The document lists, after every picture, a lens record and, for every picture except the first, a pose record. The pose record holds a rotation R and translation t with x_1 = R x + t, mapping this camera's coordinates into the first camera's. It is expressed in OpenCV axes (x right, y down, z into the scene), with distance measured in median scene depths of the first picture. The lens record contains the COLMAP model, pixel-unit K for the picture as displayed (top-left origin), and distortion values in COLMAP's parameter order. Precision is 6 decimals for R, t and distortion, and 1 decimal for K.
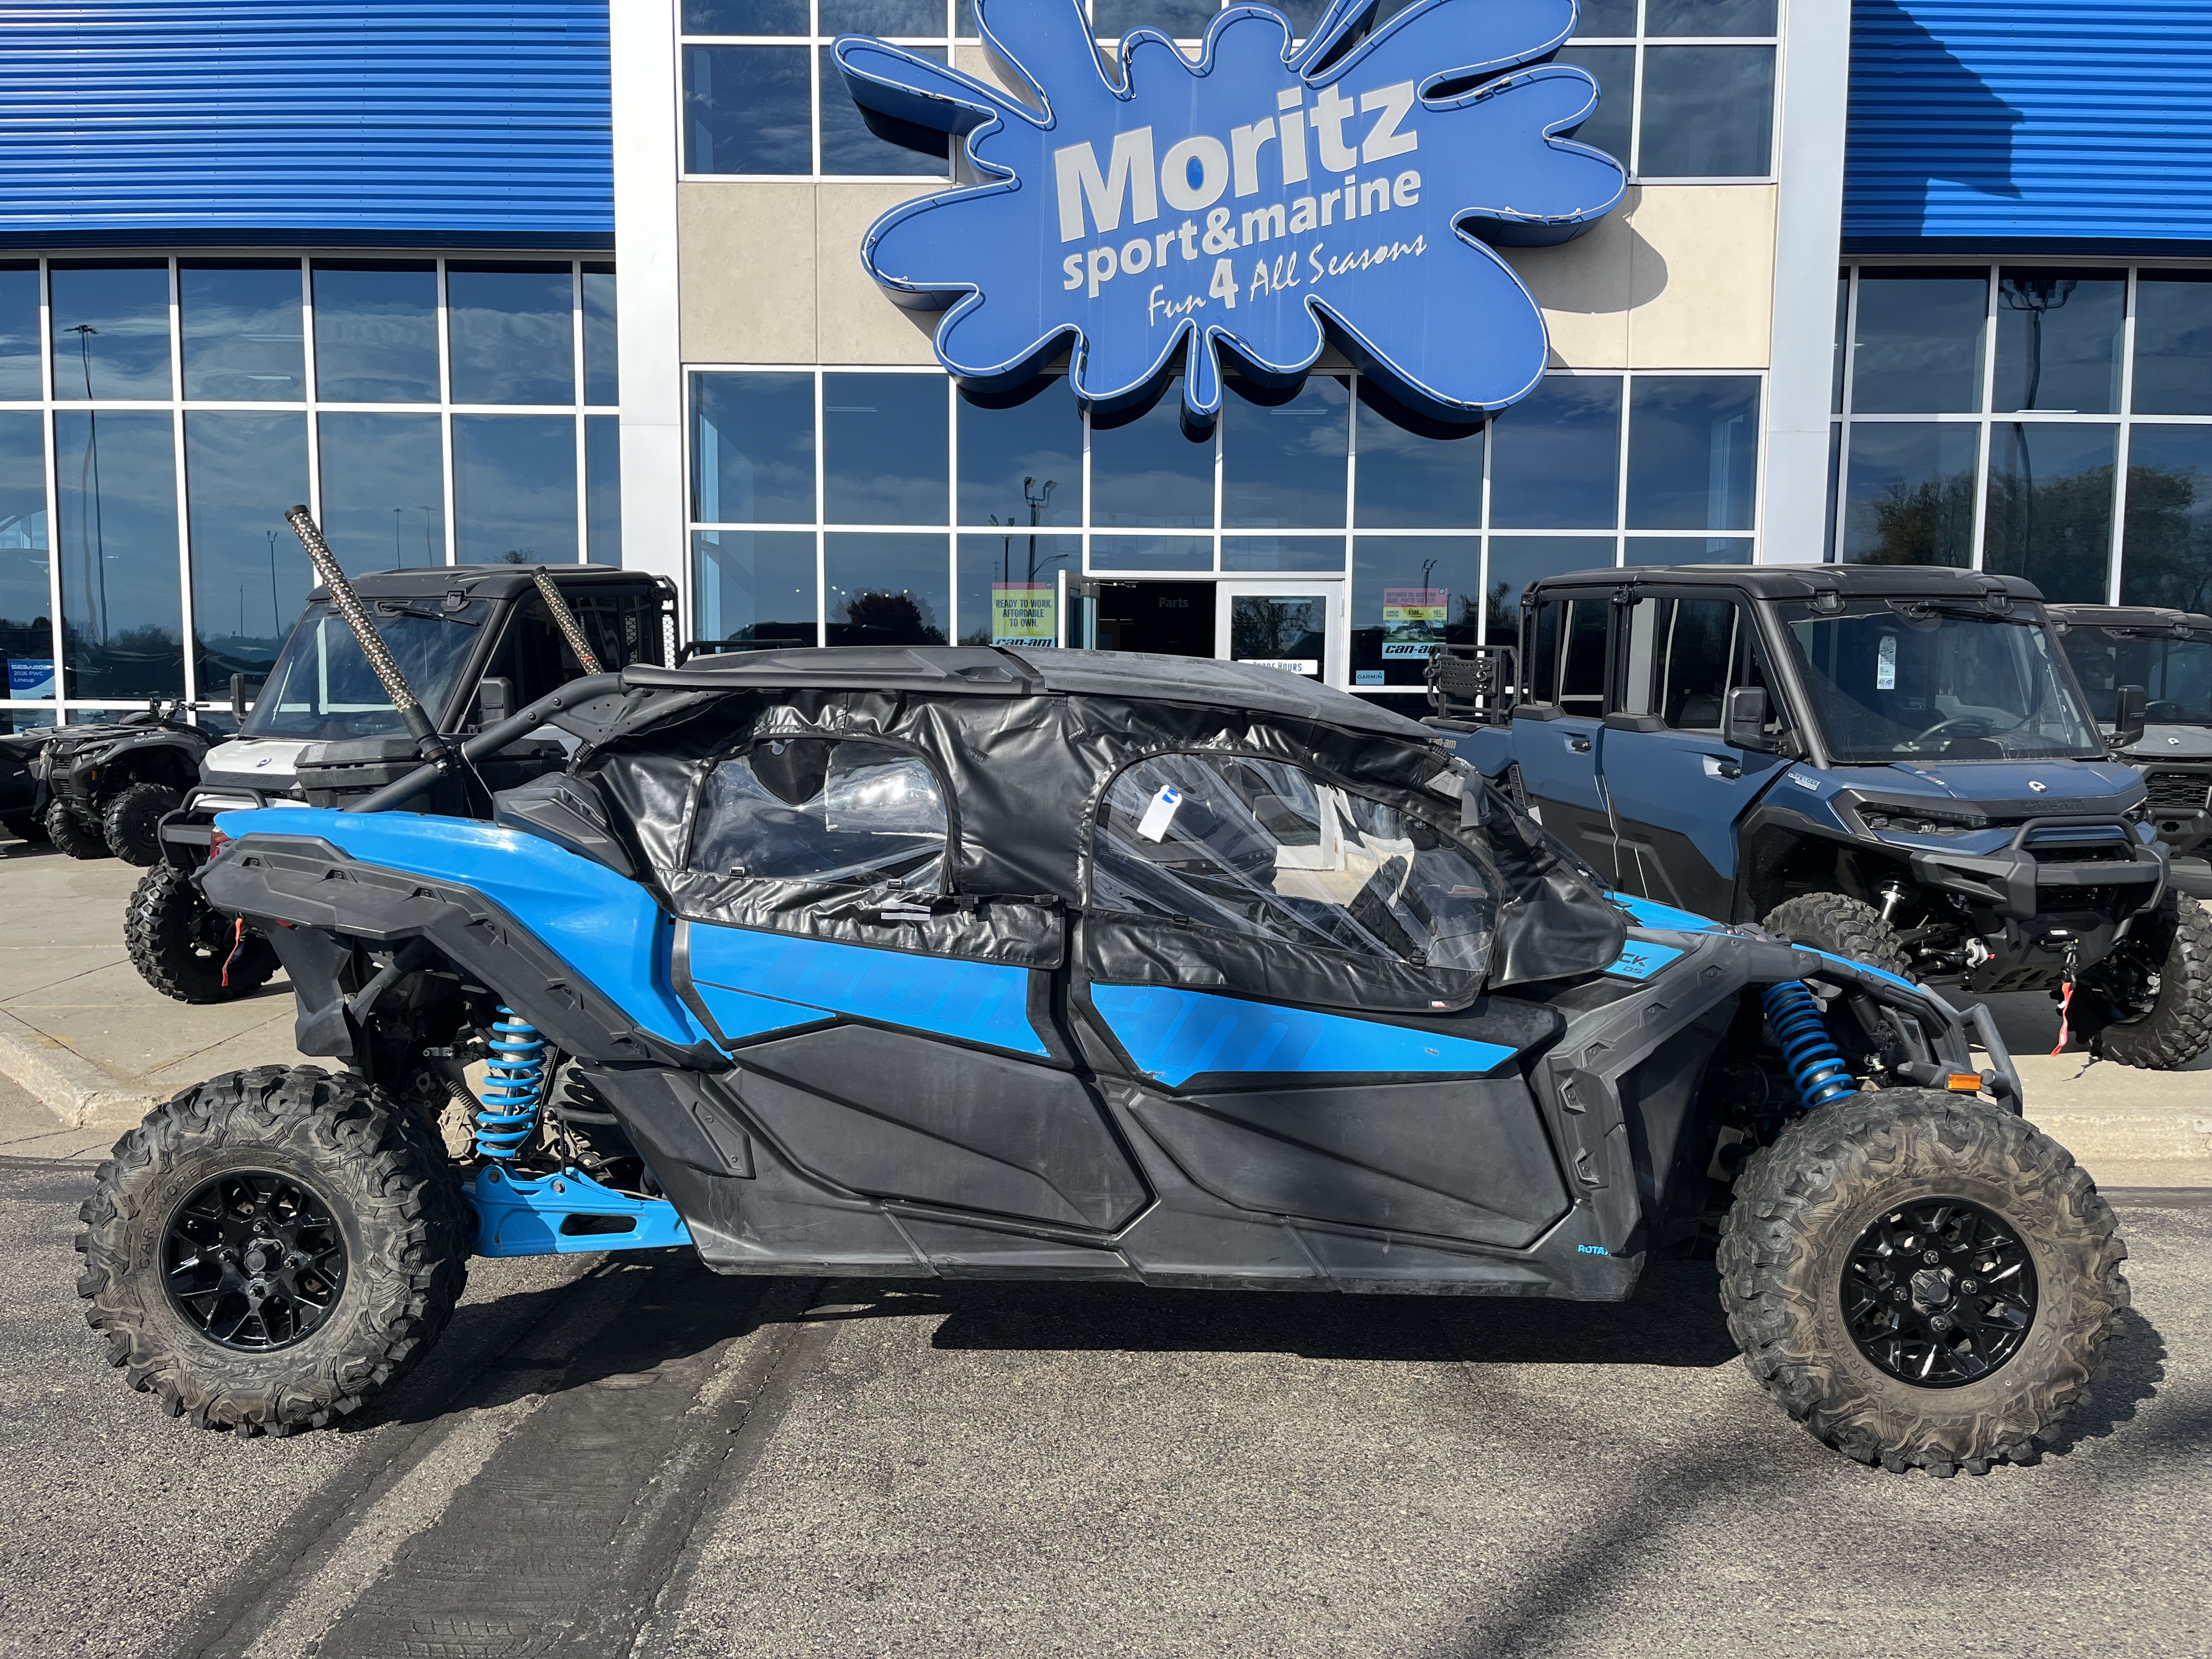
lens RADIAL K [[1667.2, 0, 1133.4], [0, 1667.2, 846.8], [0, 0, 1]] dist [0.078016, -0.103751]
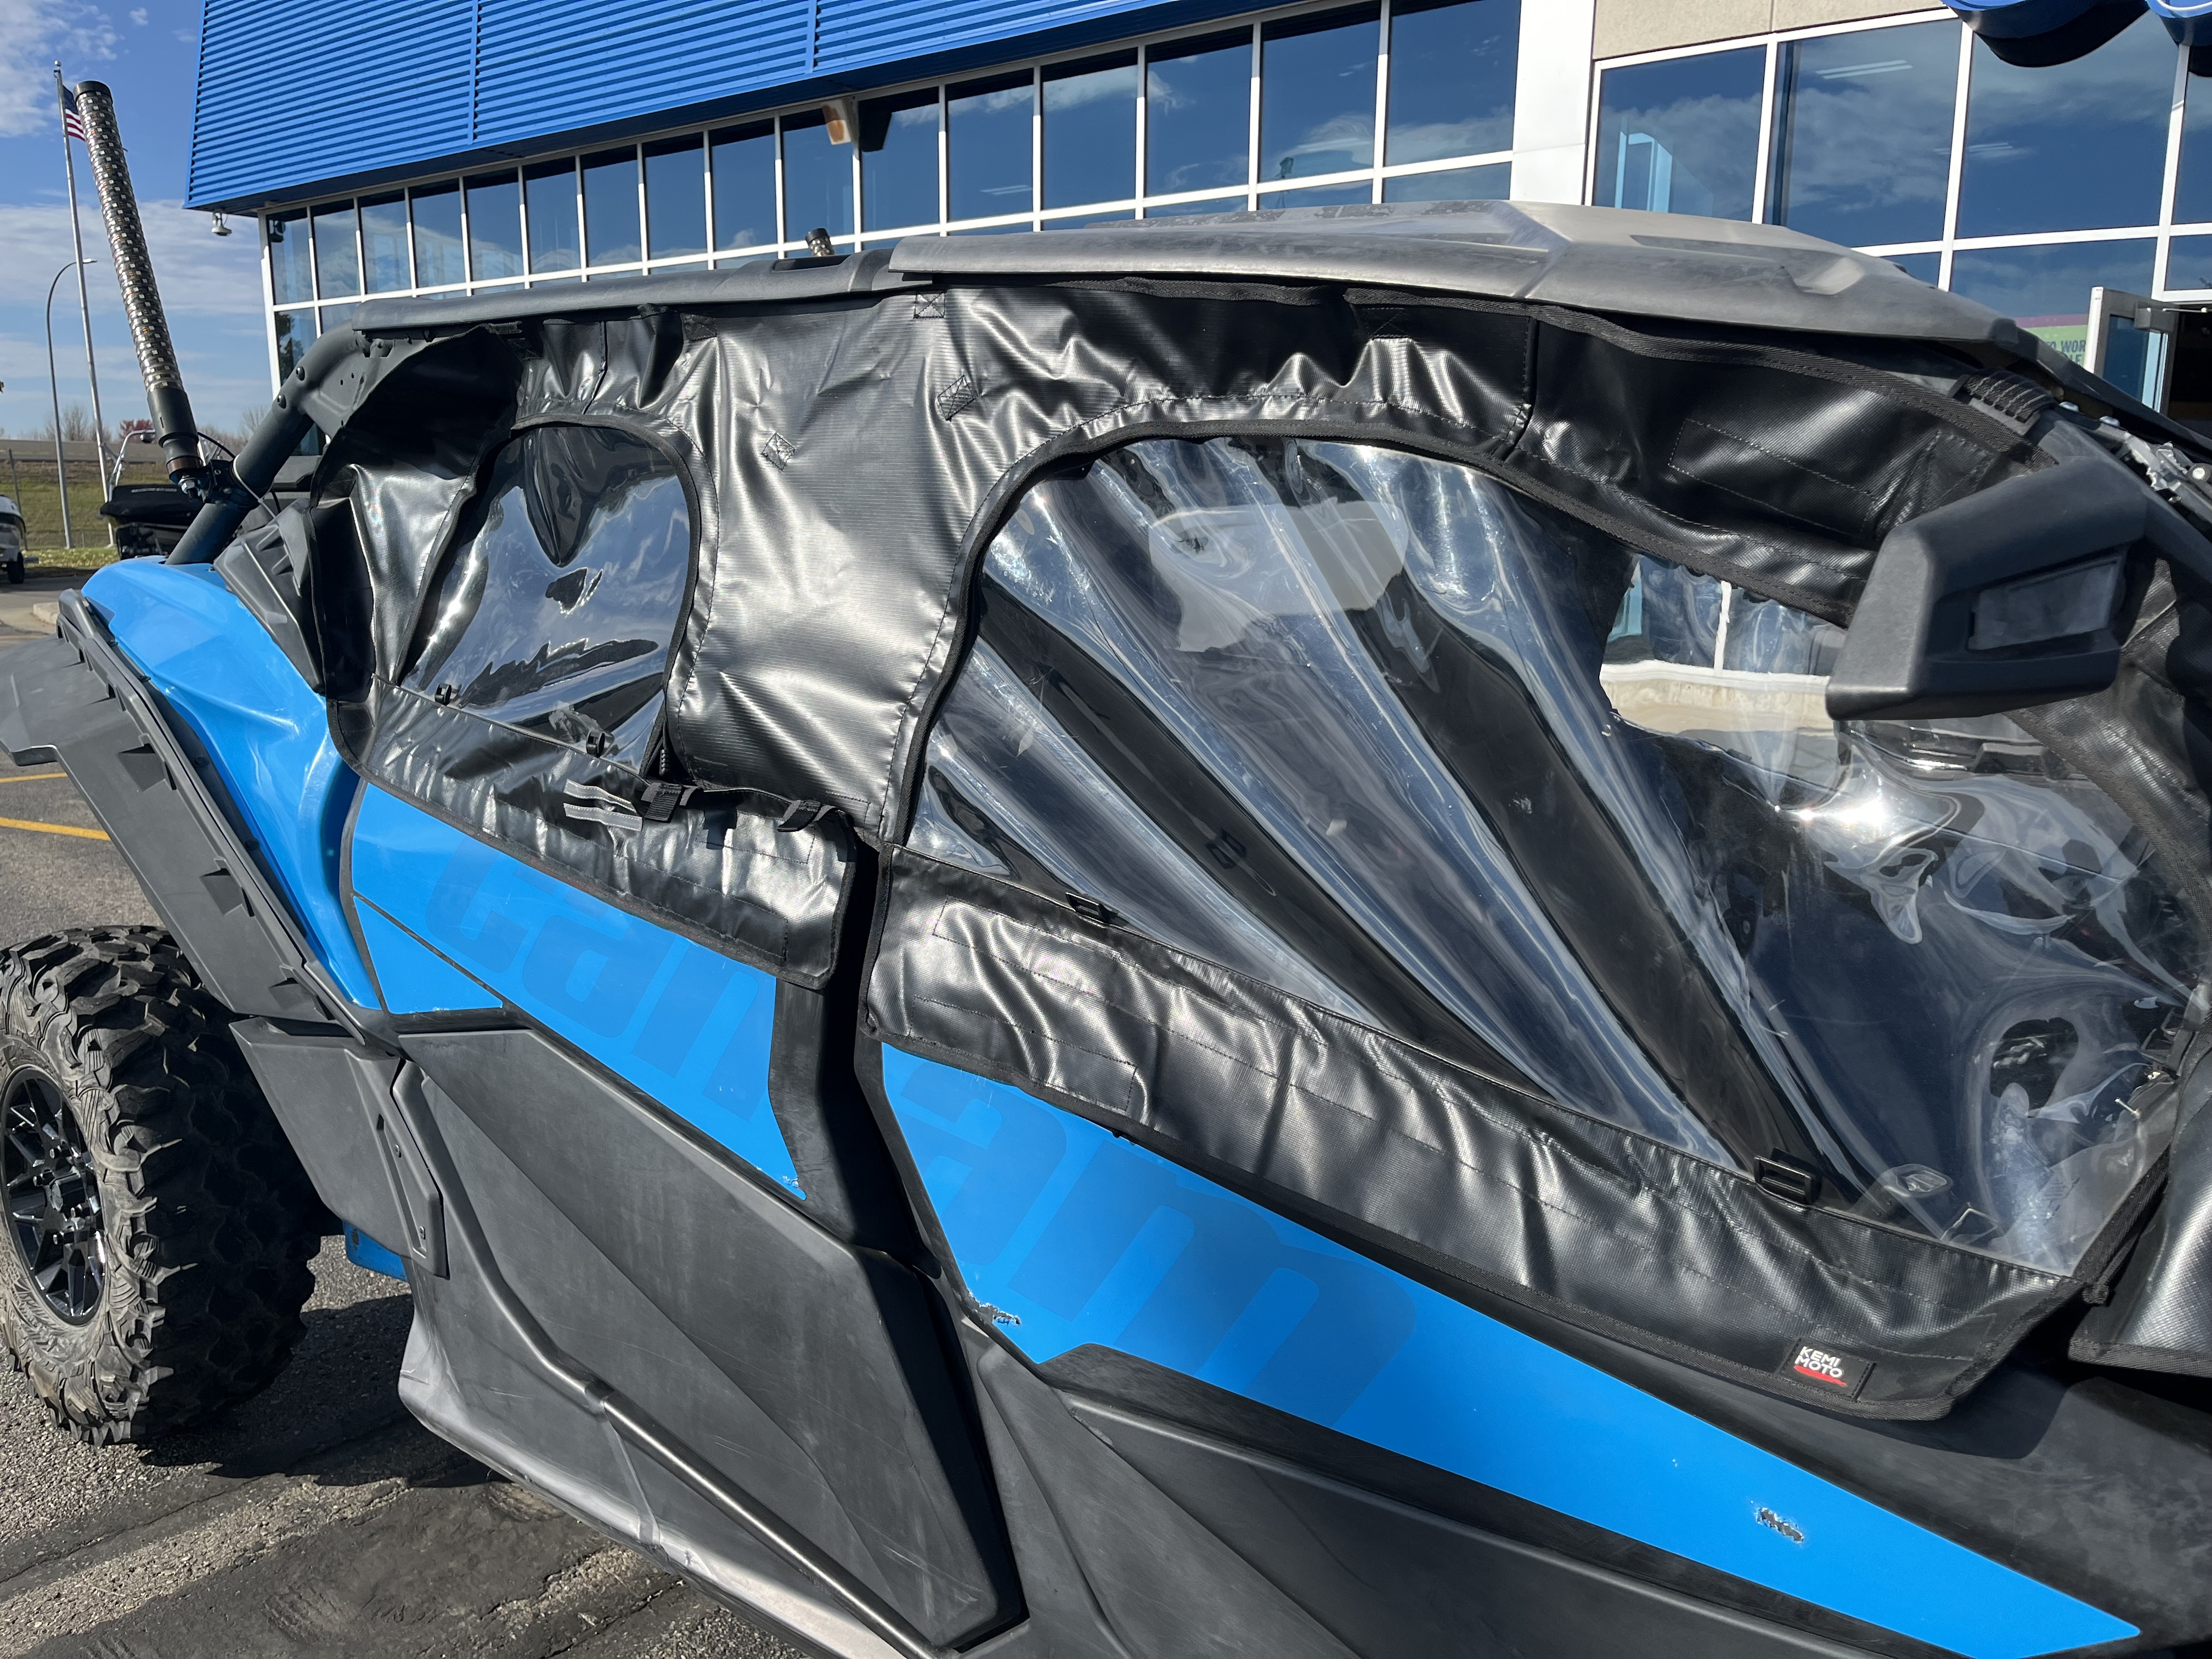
lens RADIAL K [[1667.2, 0, 1105.3], [0, 1667.2, 847.9], [0, 0, 1]] dist [0.078016, -0.103751]
pose [[0.796857, 0.118486, -0.592435, 0.233970], [-0.056094, 0.990855, 0.122720, -0.012565], [0.601558, -0.064559, 0.796216, 0.706098]]
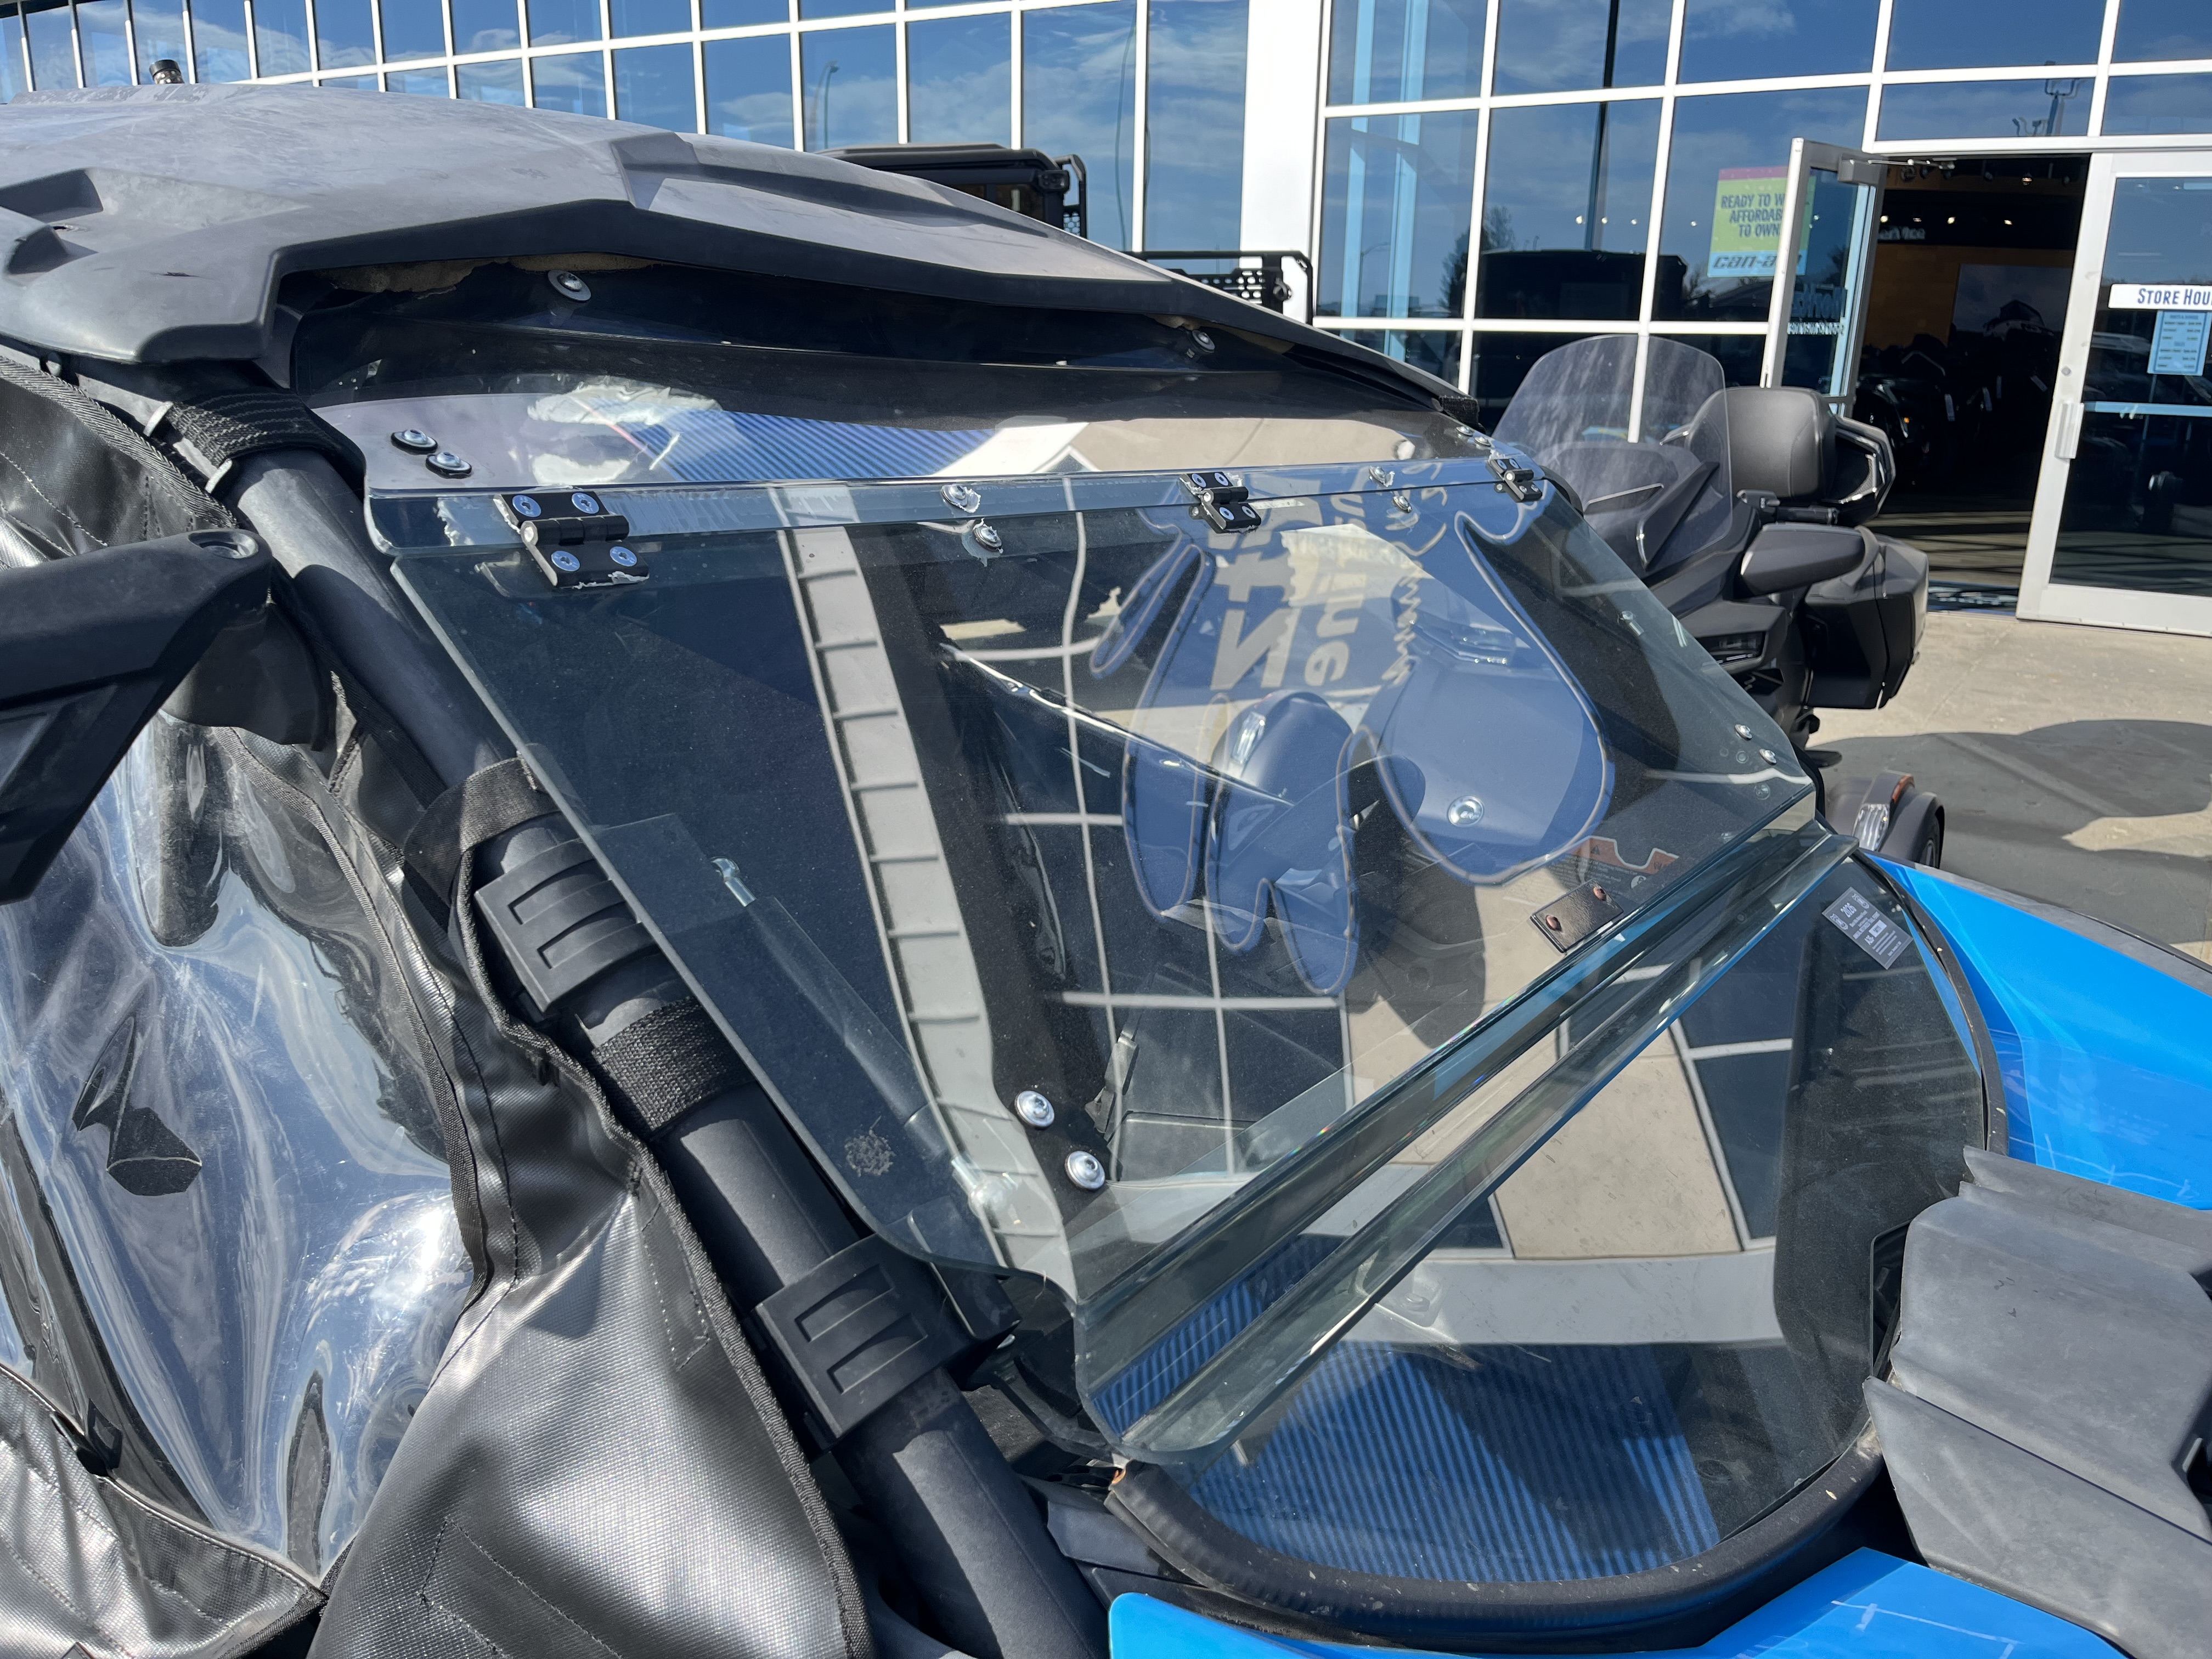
lens RADIAL K [[1667.2, 0, 1098.1], [0, 1667.2, 803.4], [0, 0, 1]] dist [0.078016, -0.103751]
pose [[0.839908, 0.155193, -0.520067, 0.396283], [-0.062857, 0.979612, 0.190812, -0.067259], [0.539077, -0.127574, 0.832539, 0.922791]]
